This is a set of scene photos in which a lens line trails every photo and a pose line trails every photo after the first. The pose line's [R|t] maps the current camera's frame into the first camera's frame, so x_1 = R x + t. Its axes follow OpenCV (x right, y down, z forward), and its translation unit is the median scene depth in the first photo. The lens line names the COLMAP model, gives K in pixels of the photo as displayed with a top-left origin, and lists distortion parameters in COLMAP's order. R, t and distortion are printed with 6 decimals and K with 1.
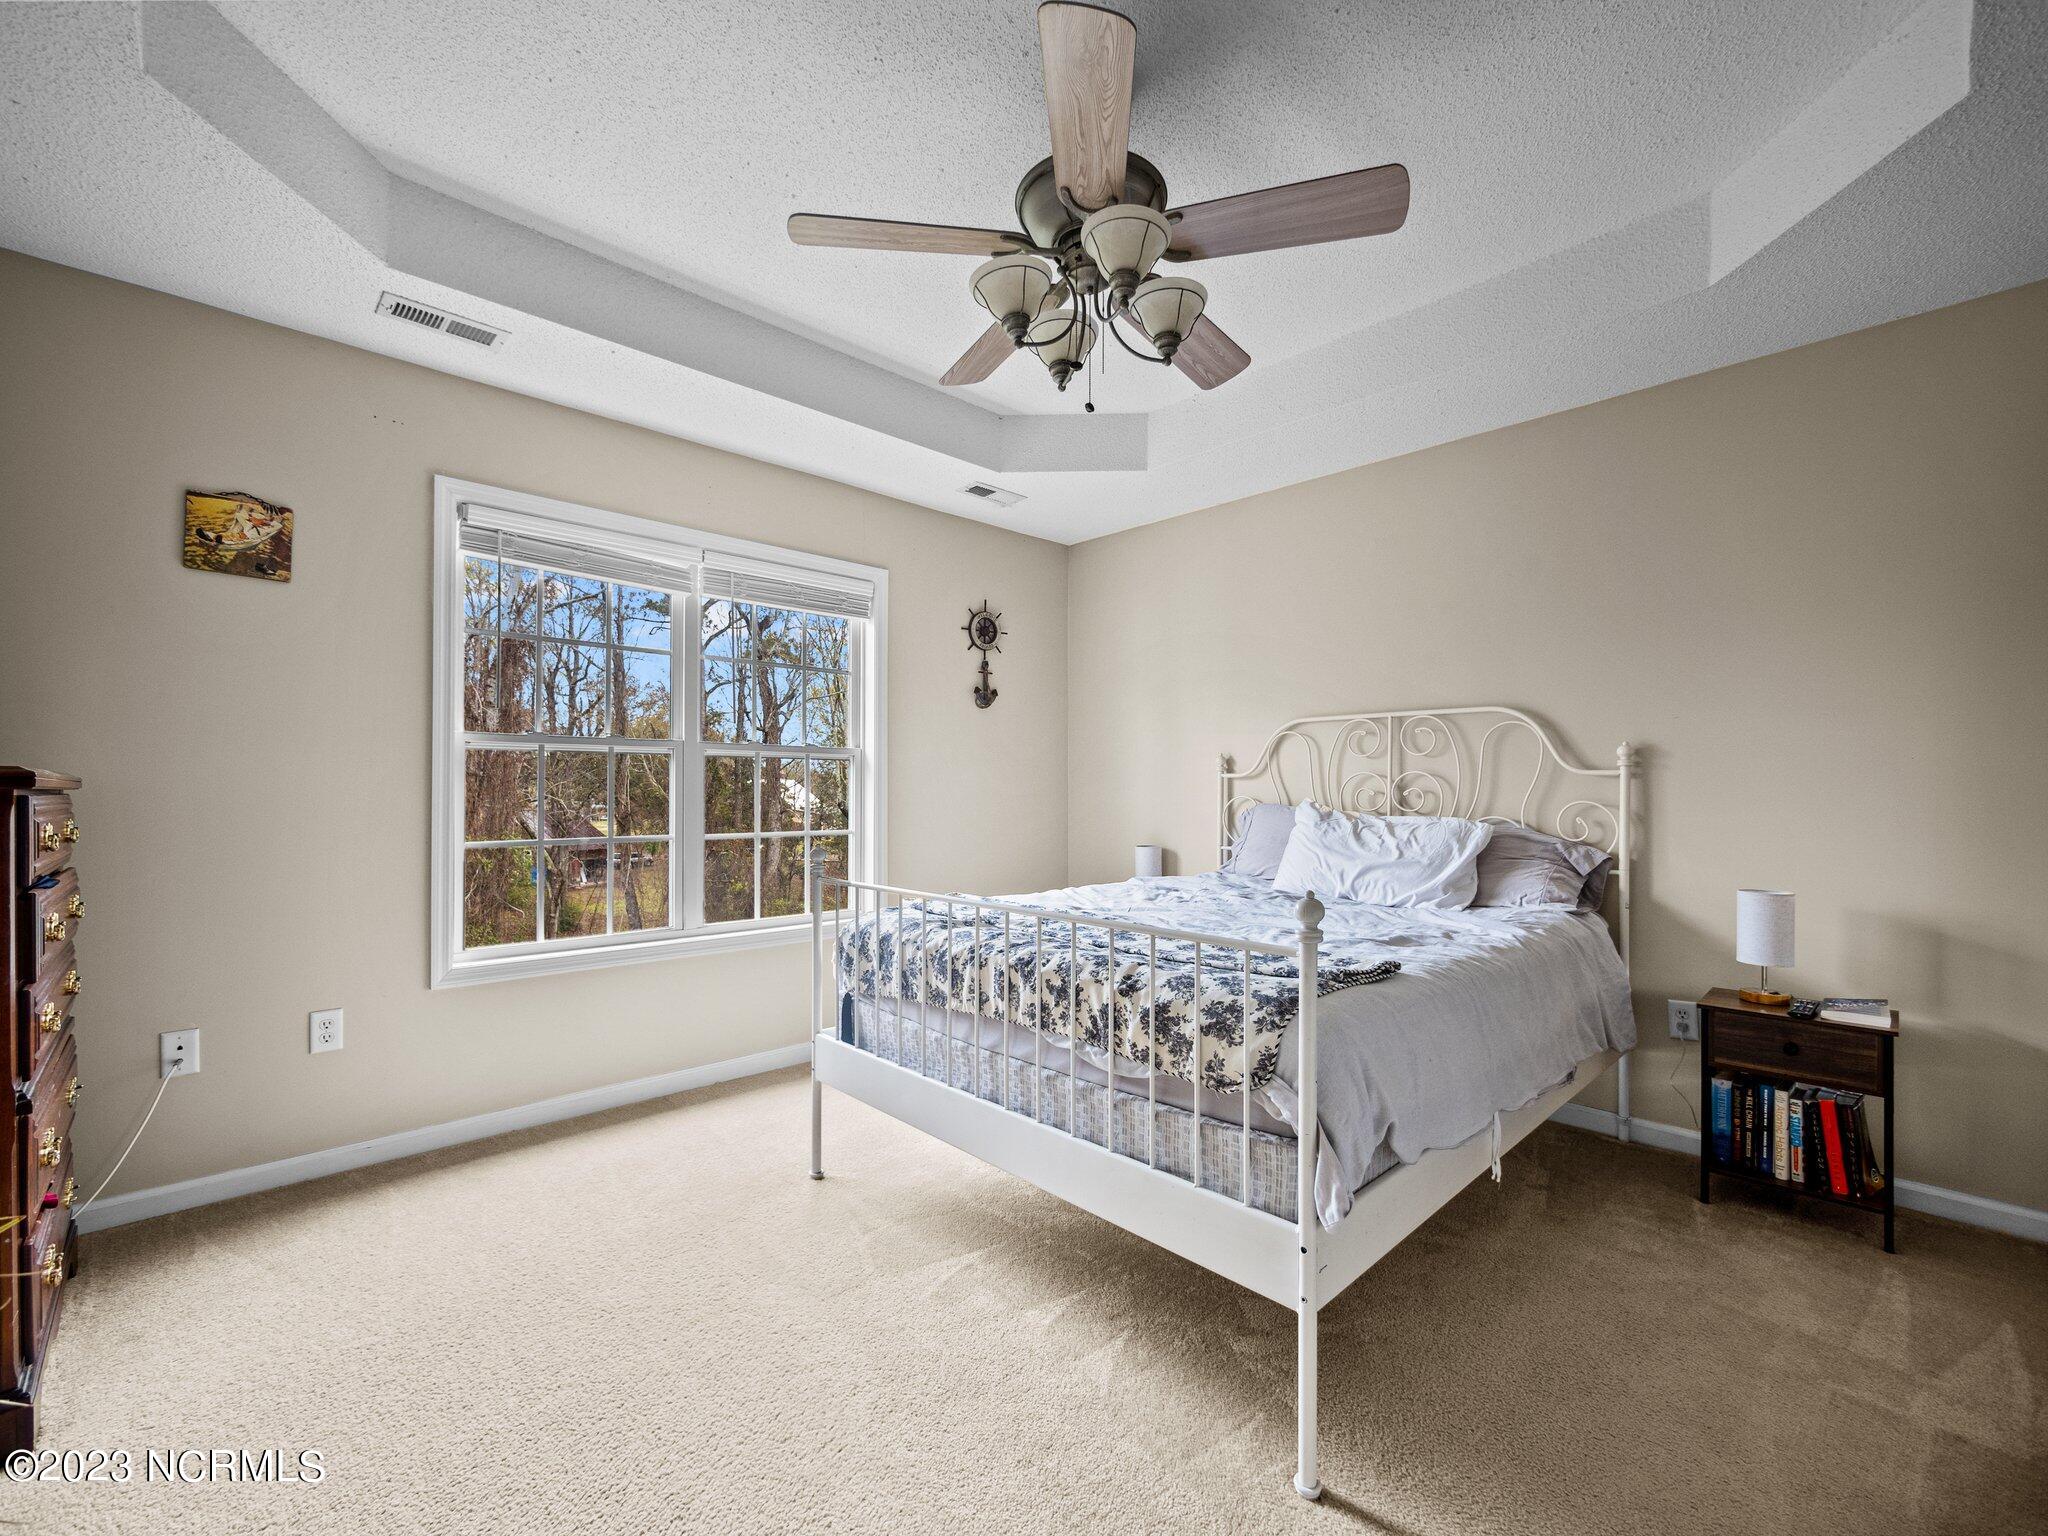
lens RADIAL K [[872.1, 0, 1026.9], [0, 872.1, 782.4], [0, 0, 1]] dist [-0.001254, -0.000143]
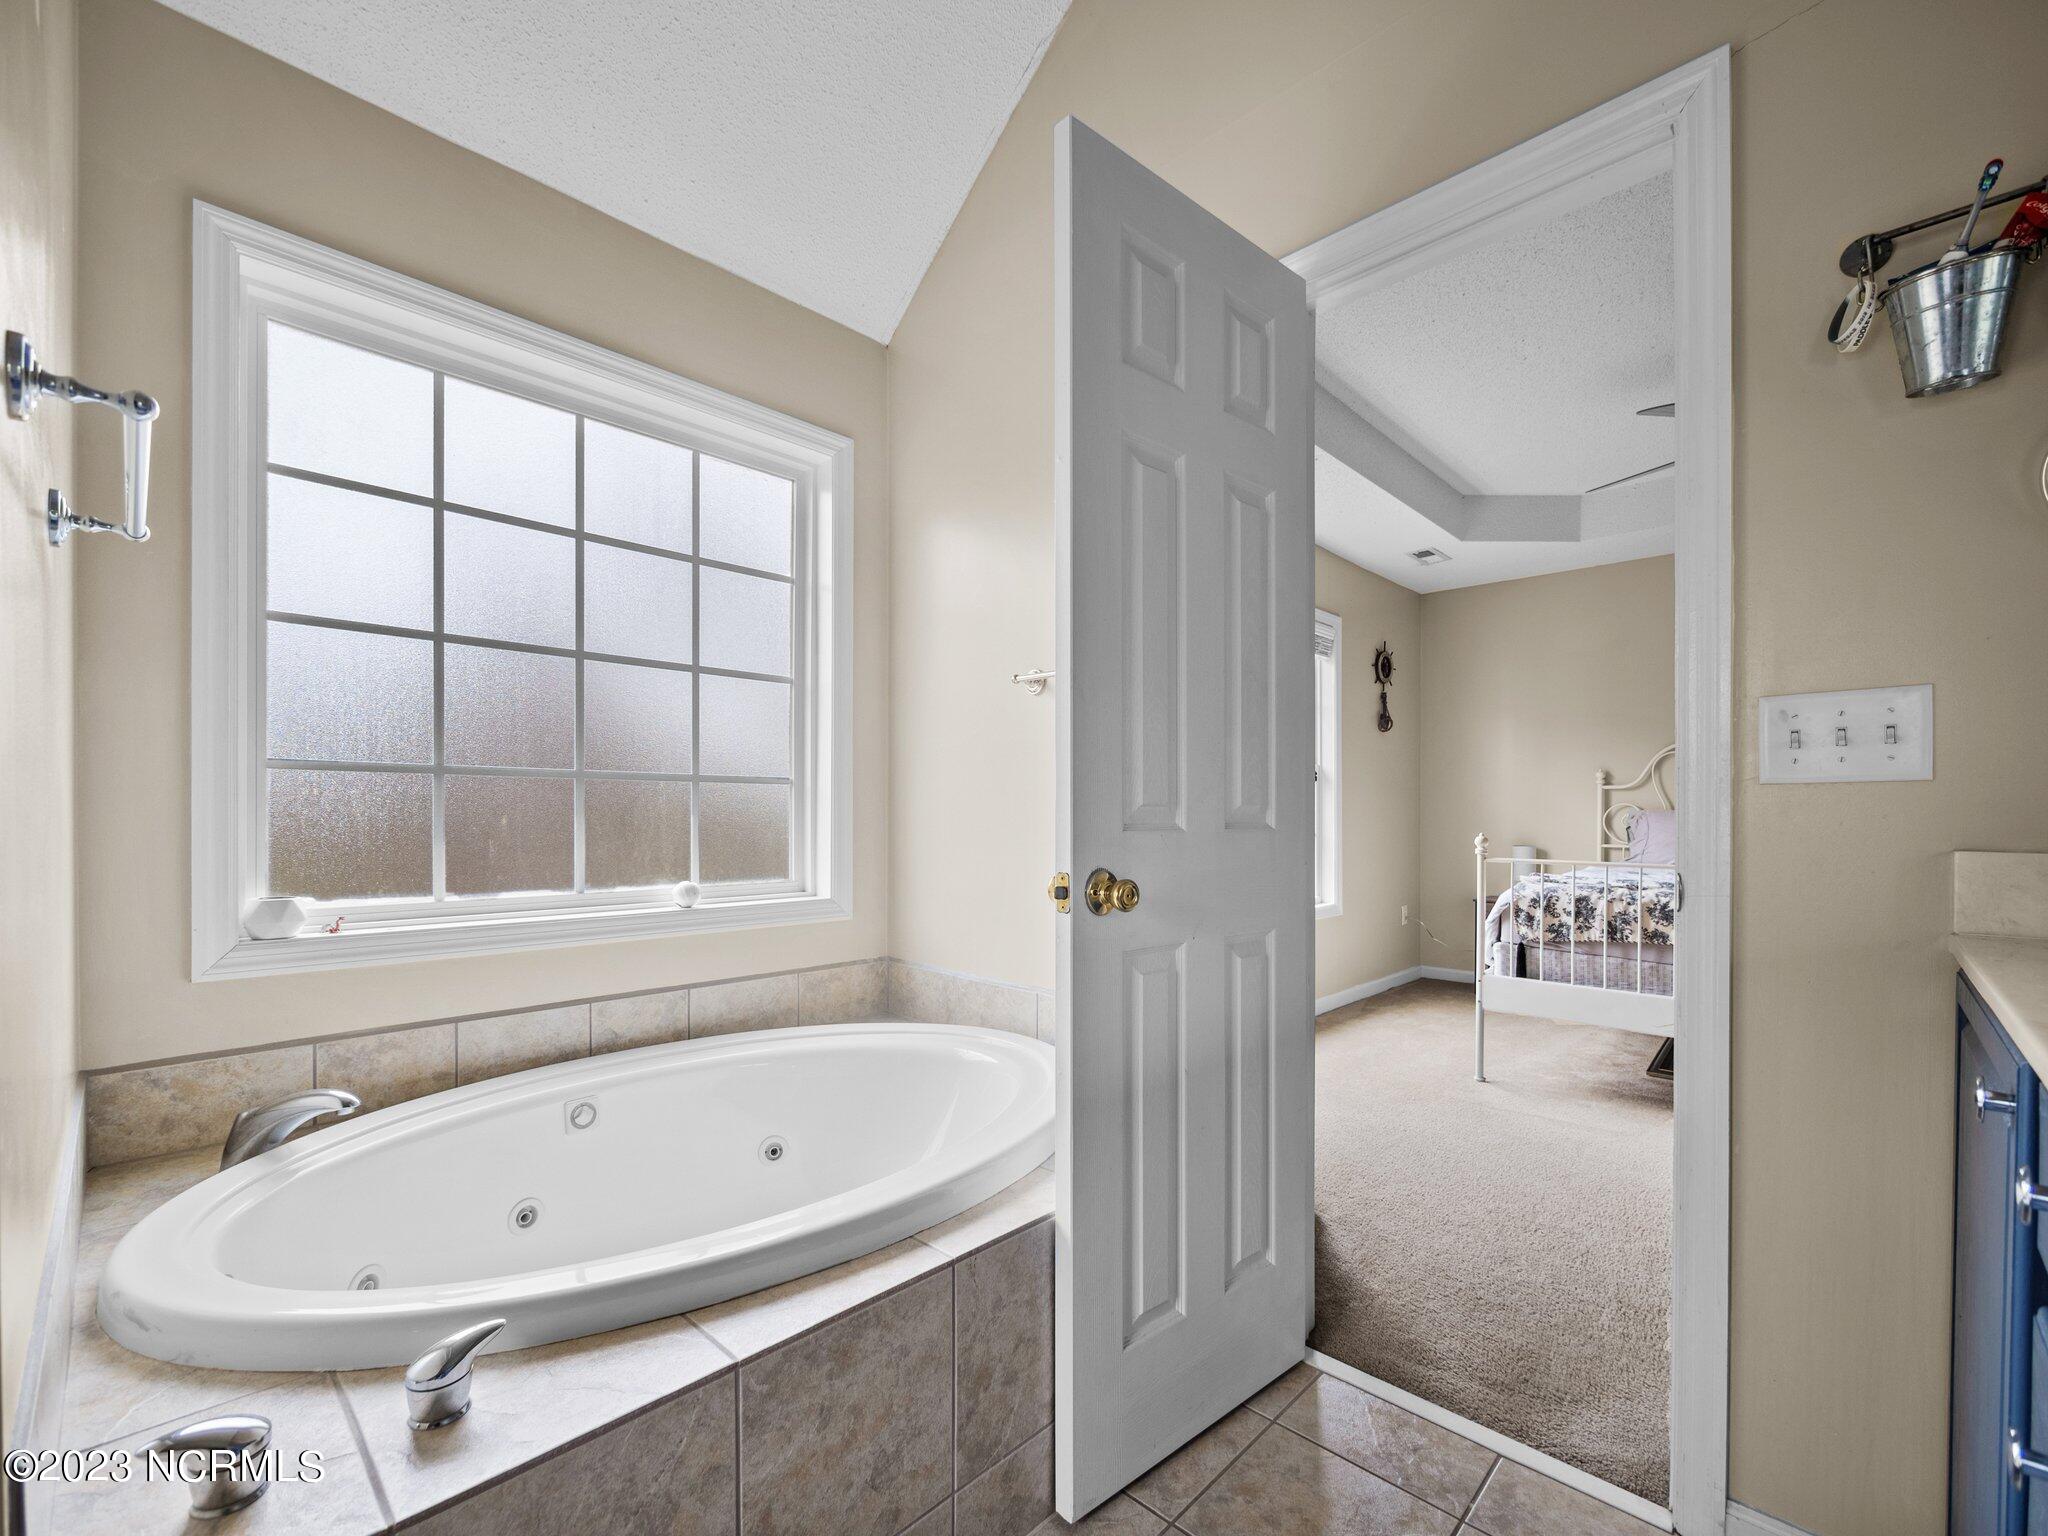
lens RADIAL K [[875.2, 0, 1022.3], [0, 875.2, 817.2], [0, 0, 1]] dist [-0.004126, -0.000046]
pose [[0.999487, -0.001418, 0.032001, -1.076083], [0.000968, 0.999901, 0.014060, 0.028209], [-0.032018, -0.014022, 0.999389, -0.348799]]
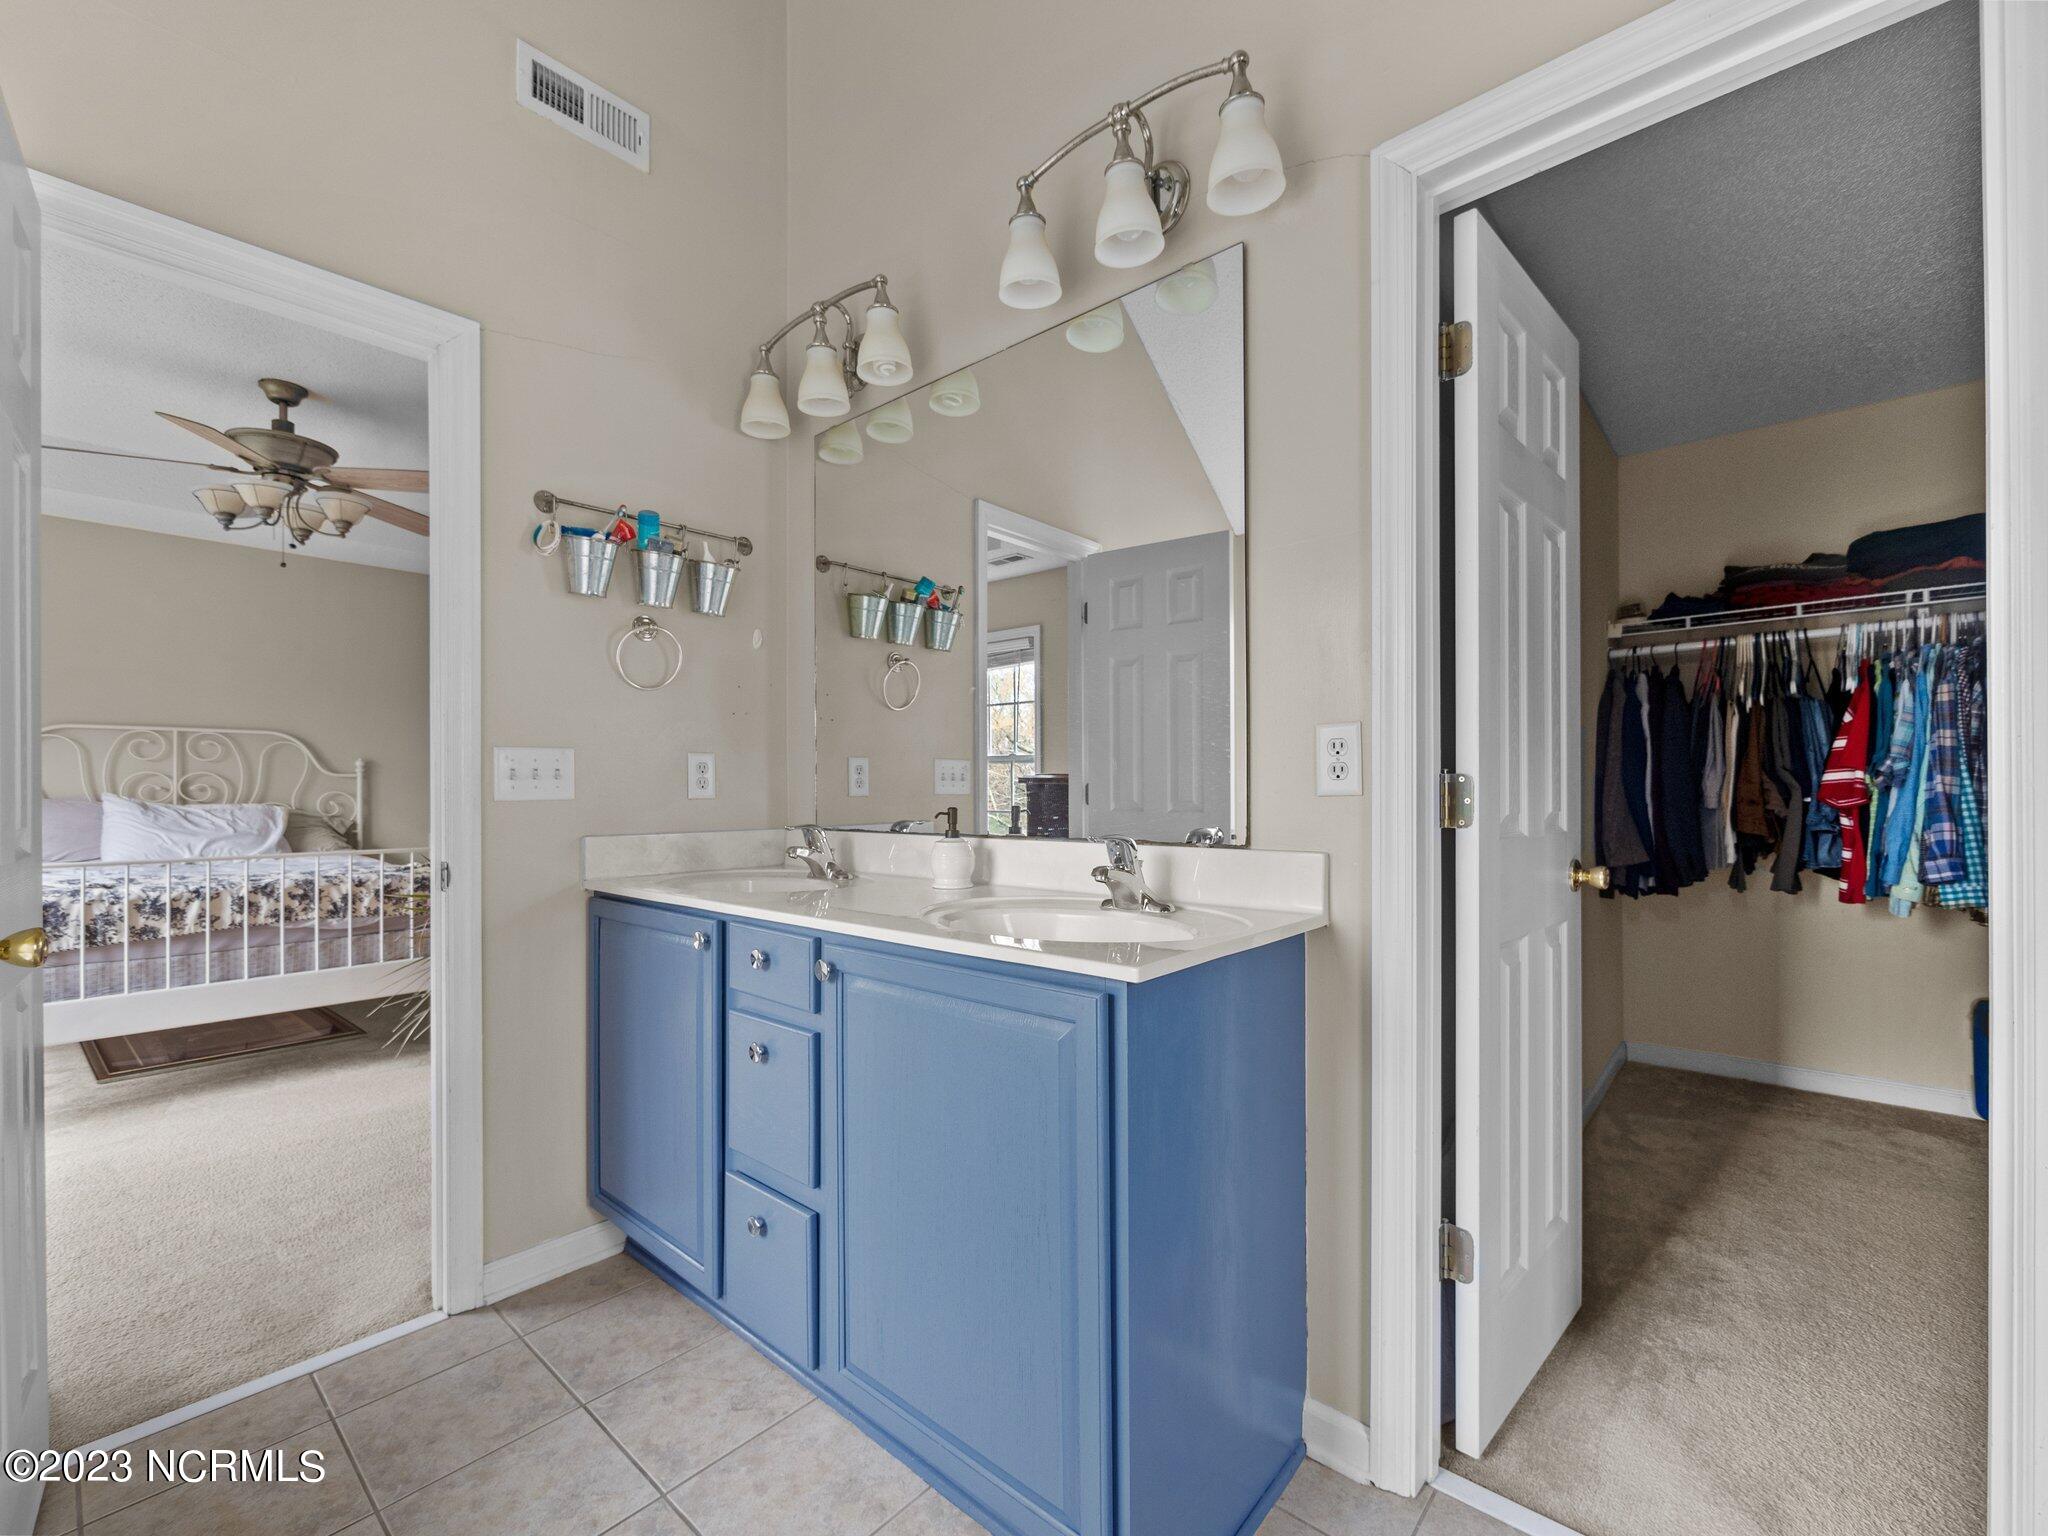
lens RADIAL K [[872.1, 0, 1026.9], [0, 872.1, 782.4], [0, 0, 1]] dist [-0.001254, -0.000143]
pose [[-0.080568, 0.001200, 0.996748, -1.483447], [-0.006197, 0.999979, -0.001705, -0.003403], [-0.996730, -0.006314, -0.080559, -0.280331]]
